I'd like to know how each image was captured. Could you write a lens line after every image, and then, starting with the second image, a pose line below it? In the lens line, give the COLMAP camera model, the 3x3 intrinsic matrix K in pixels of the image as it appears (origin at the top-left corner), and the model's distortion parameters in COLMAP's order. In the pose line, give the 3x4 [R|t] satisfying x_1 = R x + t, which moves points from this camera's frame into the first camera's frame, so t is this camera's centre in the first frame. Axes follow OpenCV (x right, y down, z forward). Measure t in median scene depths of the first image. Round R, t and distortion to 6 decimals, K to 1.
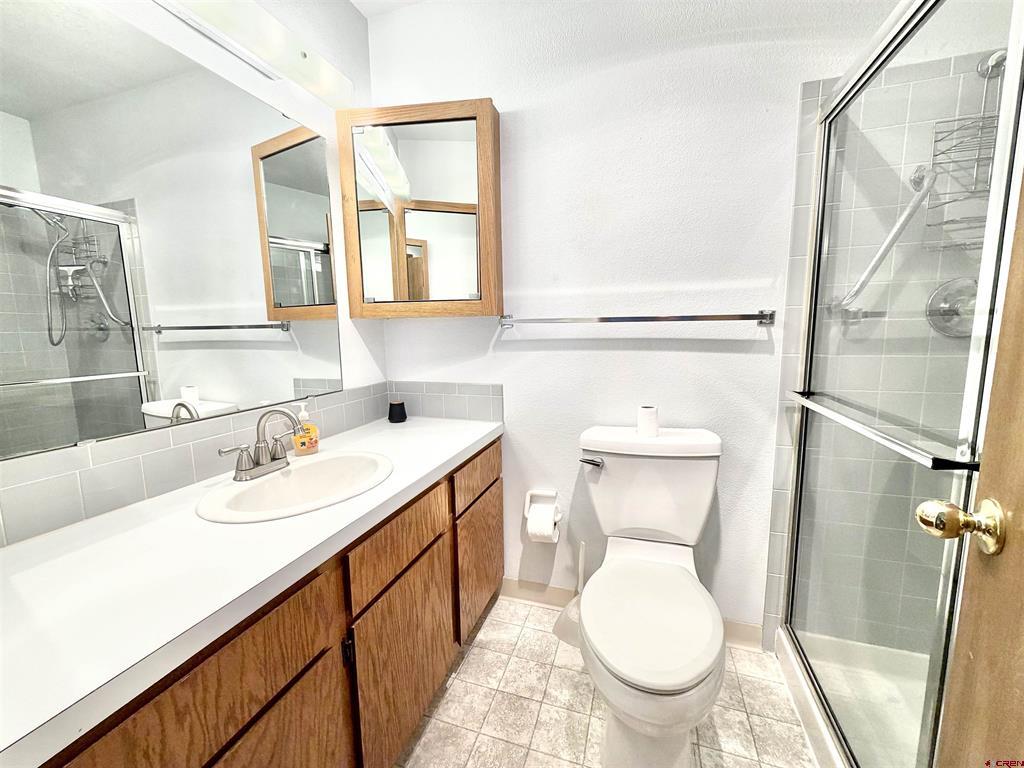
lens RADIAL K [[407.5, 0, 512.2], [0, 407.5, 386.1], [0, 0, 1]] dist [0.000836, 0.000148]
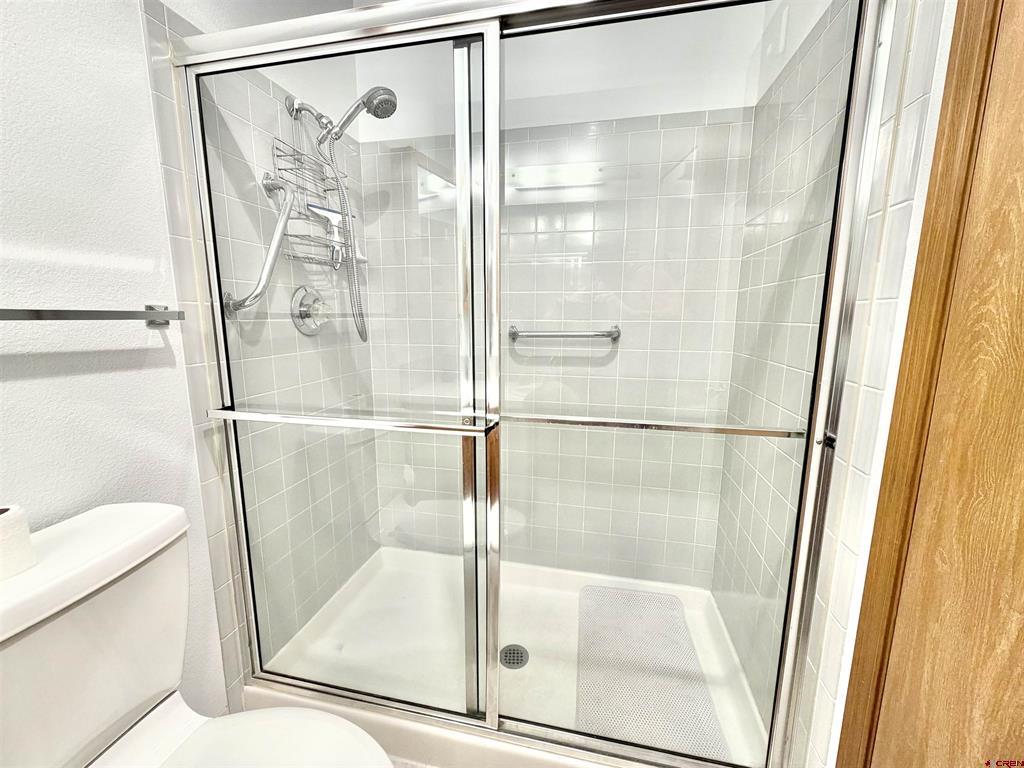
lens RADIAL K [[407.5, 0, 510.9], [0, 407.5, 380.3], [0, 0, 1]] dist [0.000836, 0.000148]
pose [[-0.101807, -0.146063, 0.984023, -0.142916], [0.126229, 0.979270, 0.158417, -0.093852], [-0.986763, 0.140340, -0.081259, 0.472100]]
